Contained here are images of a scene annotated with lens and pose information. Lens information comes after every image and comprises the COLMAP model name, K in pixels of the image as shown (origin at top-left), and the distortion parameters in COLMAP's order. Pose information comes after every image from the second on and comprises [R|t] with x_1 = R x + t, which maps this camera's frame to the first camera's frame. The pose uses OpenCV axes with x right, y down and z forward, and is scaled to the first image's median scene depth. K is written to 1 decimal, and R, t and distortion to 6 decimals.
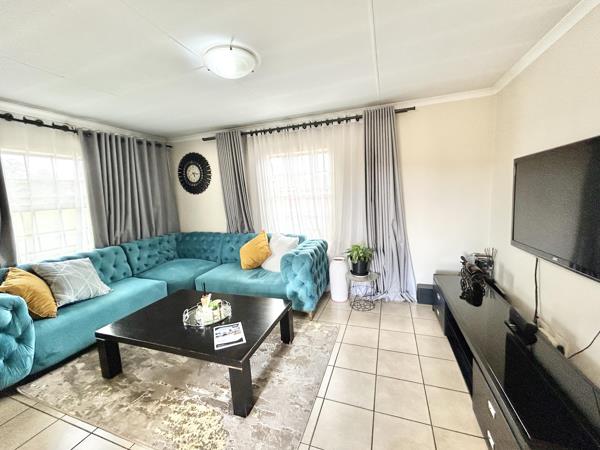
lens RADIAL K [[245.2, 0, 300.0], [0, 245.2, 225.0], [0, 0, 1]] dist [0.002603, 0.000457]
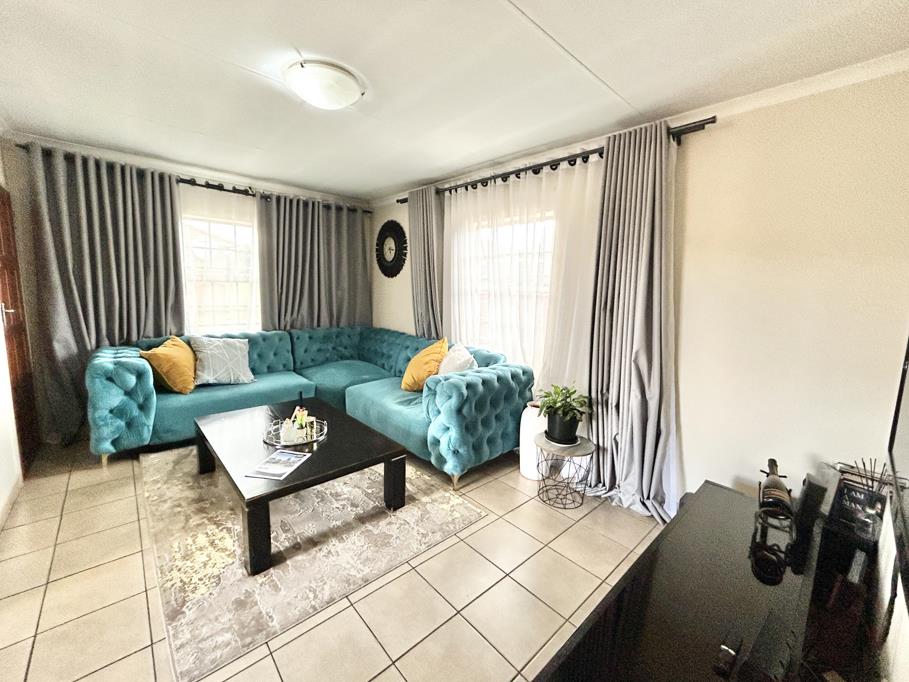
lens RADIAL K [[371.5, 0, 454.5], [0, 371.5, 341.0], [0, 0, 1]] dist [0.002603, 0.000457]
pose [[0.878734, 0.144822, -0.454810, 0.369715], [-0.136250, 0.989321, 0.051775, -0.028875], [0.457451, 0.016472, 0.889082, 0.141073]]
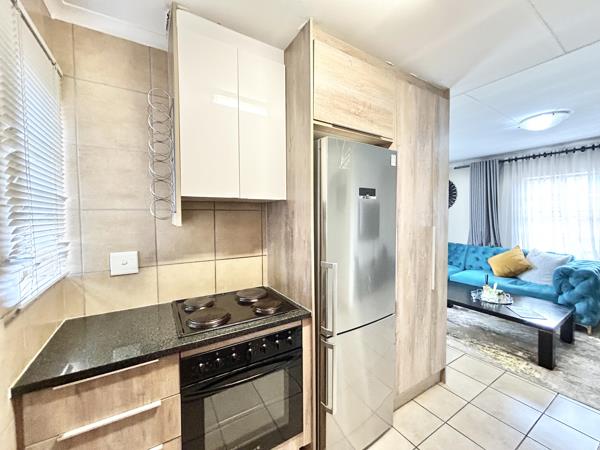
lens RADIAL K [[245.2, 0, 300.0], [0, 245.2, 225.0], [0, 0, 1]] dist [0.002603, 0.000457]
pose [[0.785221, 0.065817, -0.615707, -0.275159], [-0.107412, 0.993739, -0.030757, 0.078451], [0.609828, 0.090285, 0.787374, -0.546835]]
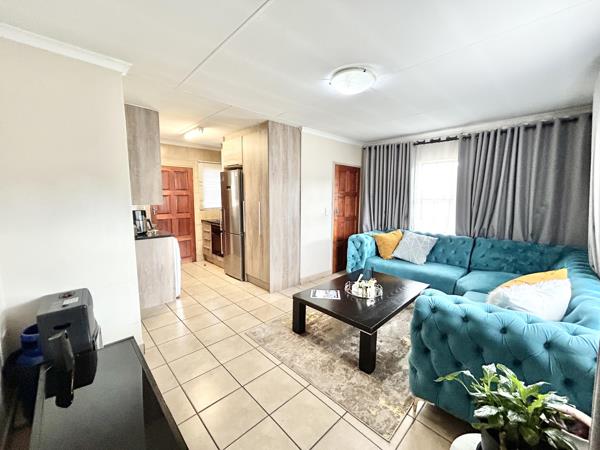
lens RADIAL K [[242.0, 0, 300.0], [0, 242.0, 225.0], [0, 0, 1]] dist [-0.000517, 0.000000]
pose [[-0.445666, 0.152441, -0.882125, 0.551524], [-0.098696, 0.971020, 0.217666, -0.132166], [0.889742, 0.184068, -0.417705, 0.809030]]
